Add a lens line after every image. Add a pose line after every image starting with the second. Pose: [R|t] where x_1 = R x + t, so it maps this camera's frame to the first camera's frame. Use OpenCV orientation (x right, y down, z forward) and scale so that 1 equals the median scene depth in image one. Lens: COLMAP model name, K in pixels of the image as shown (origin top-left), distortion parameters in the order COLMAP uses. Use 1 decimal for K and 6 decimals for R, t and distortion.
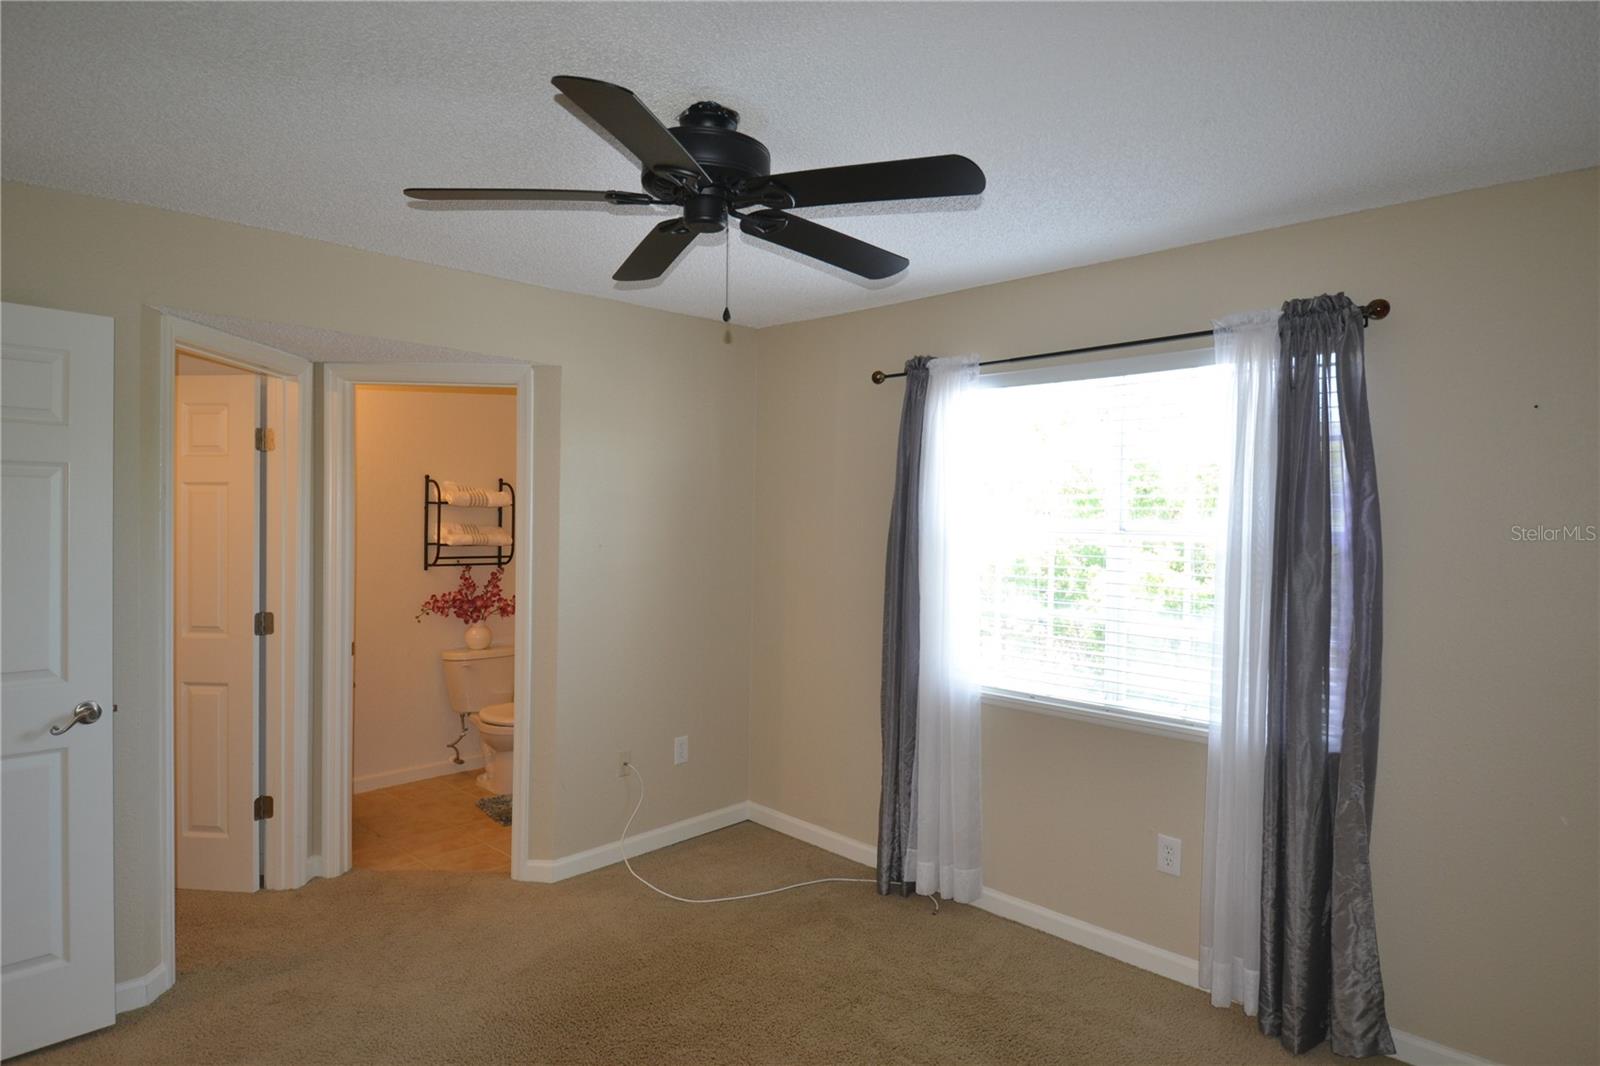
lens RADIAL K [[920.6, 0, 797.9], [0, 920.6, 536.9], [0, 0, 1]] dist [0.025695, -0.038014]
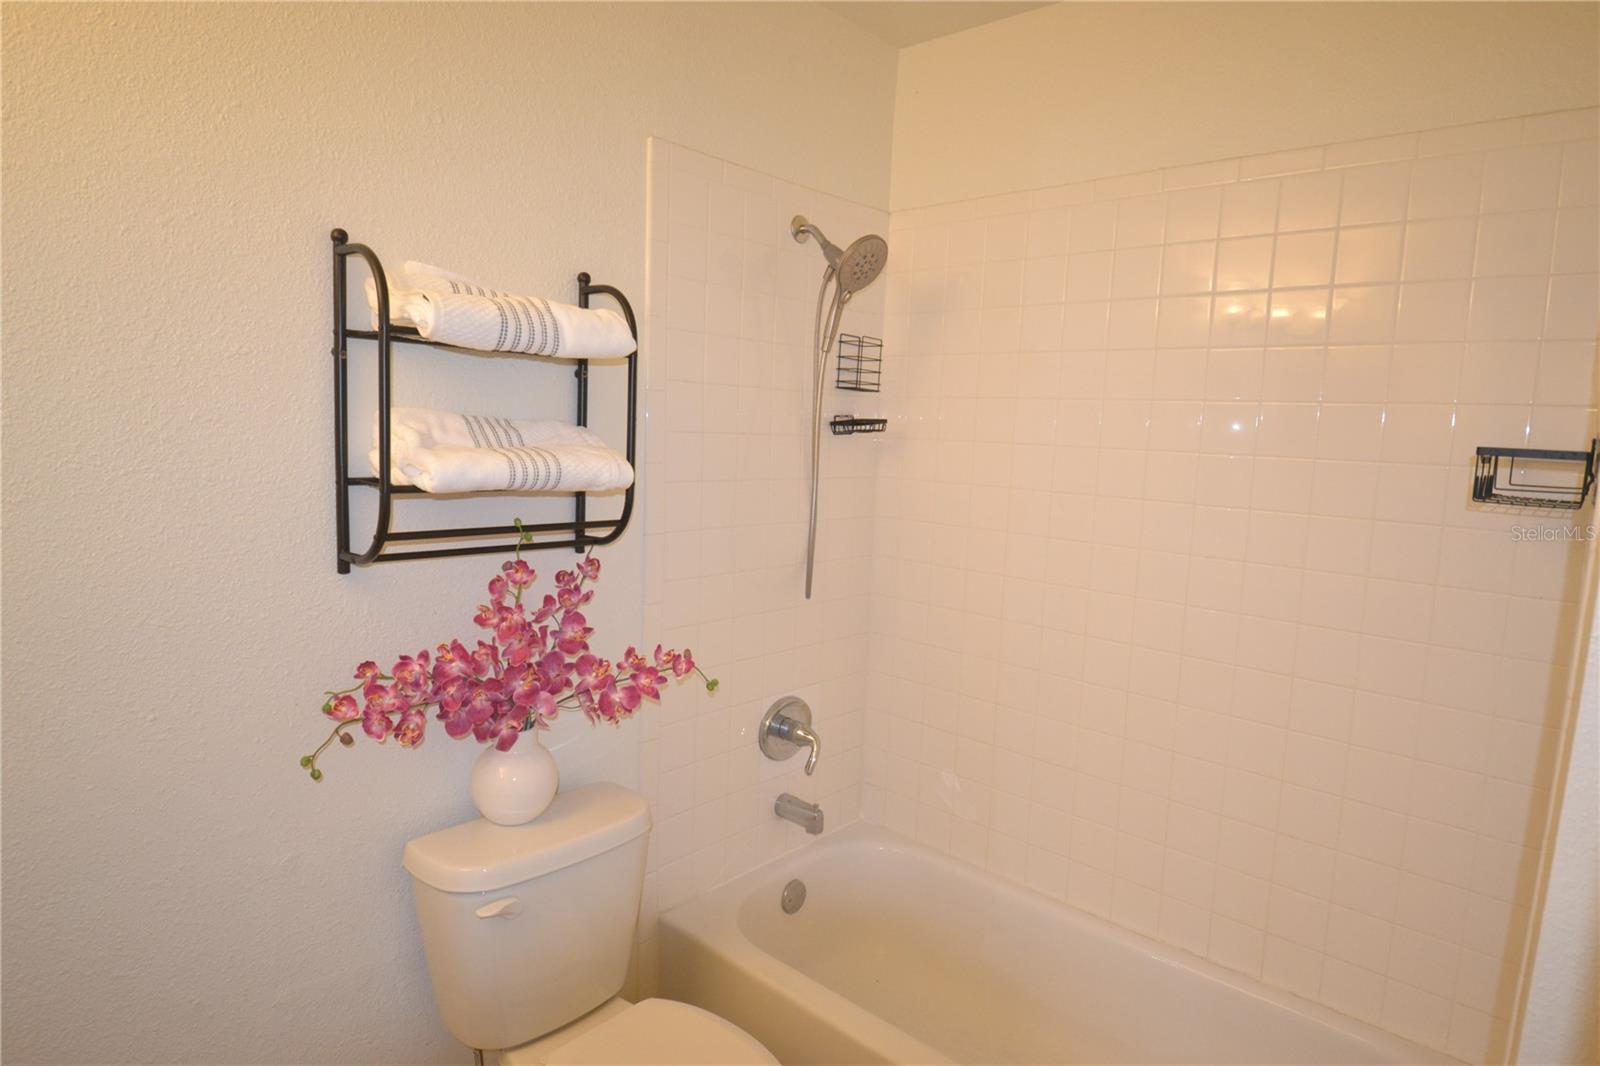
lens RADIAL K [[920.6, 0, 793.4], [0, 920.6, 530.3], [0, 0, 1]] dist [0.025695, -0.038014]
pose [[0.998312, 0.029783, 0.049867, -0.277924], [-0.034669, 0.994365, 0.100179, -0.010371], [-0.046602, -0.101738, 0.993719, 0.711518]]
